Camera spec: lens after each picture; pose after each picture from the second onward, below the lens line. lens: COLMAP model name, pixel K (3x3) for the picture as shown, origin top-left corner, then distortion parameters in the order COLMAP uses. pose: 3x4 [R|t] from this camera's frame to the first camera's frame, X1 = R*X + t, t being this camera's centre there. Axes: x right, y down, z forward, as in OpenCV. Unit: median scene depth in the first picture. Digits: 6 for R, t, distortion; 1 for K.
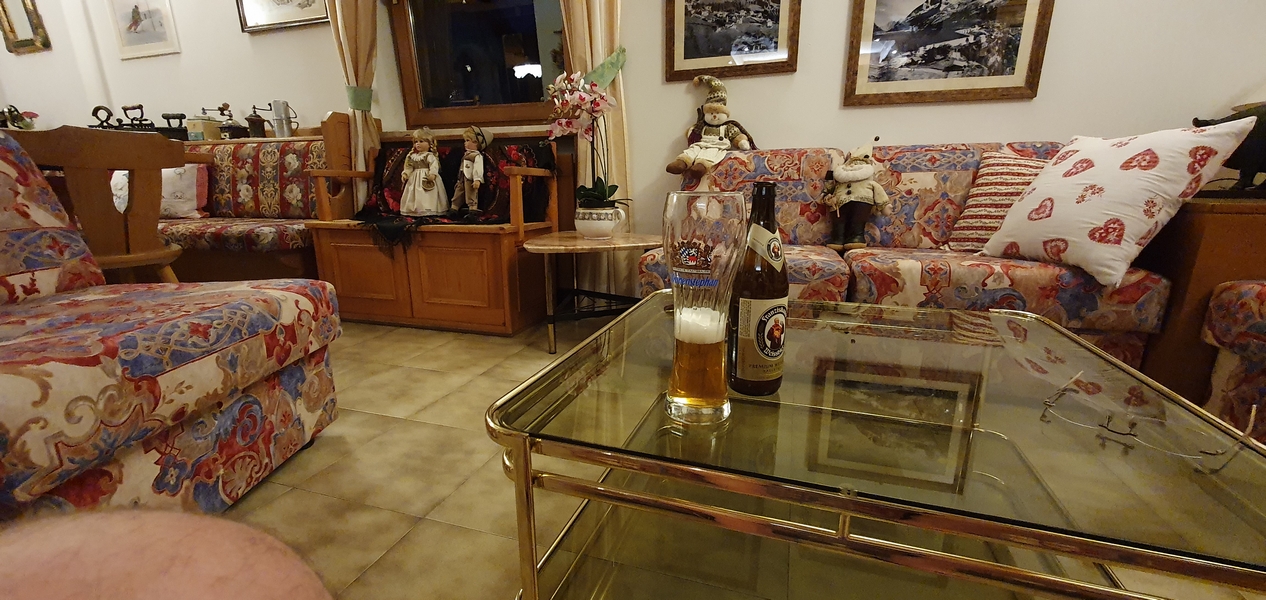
lens RADIAL K [[522.8, 0, 608.2], [0, 522.8, 325.1], [0, 0, 1]] dist [0.023796, 0.000233]
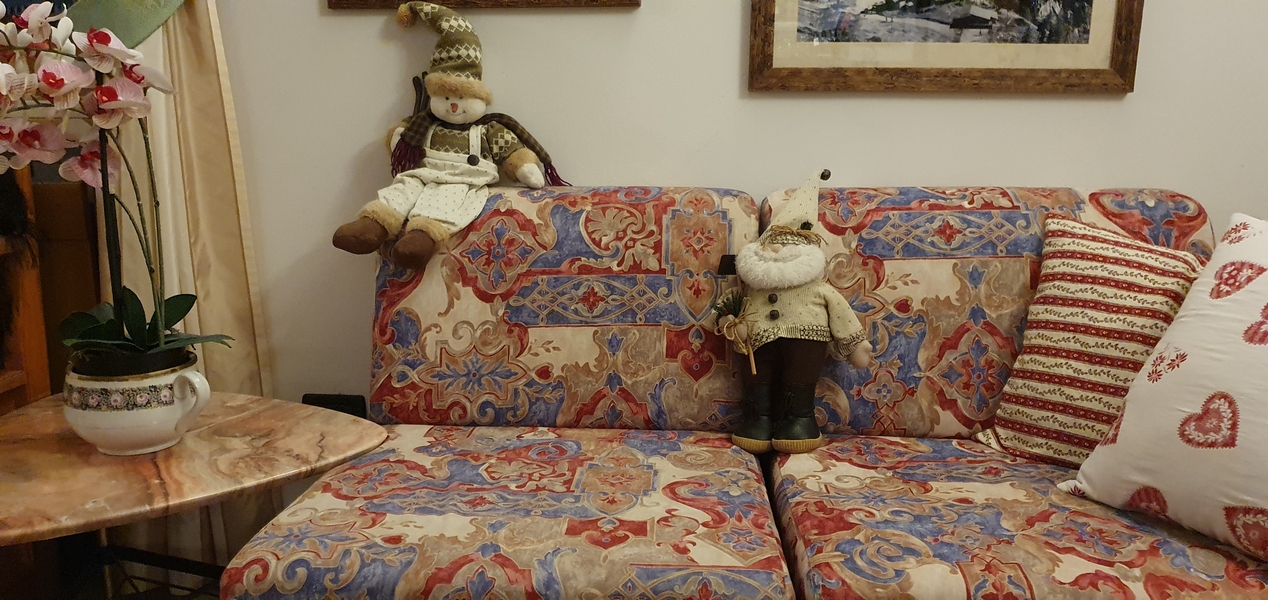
lens RADIAL K [[963.6, 0, 593.2], [0, 963.6, 299.6], [0, 0, 1]] dist [0.117481, -0.226515]
pose [[0.970914, -0.045609, 0.235044, 0.123550], [0.054630, 0.997993, -0.032012, -0.216698], [-0.233112, 0.043921, 0.971458, 0.256114]]
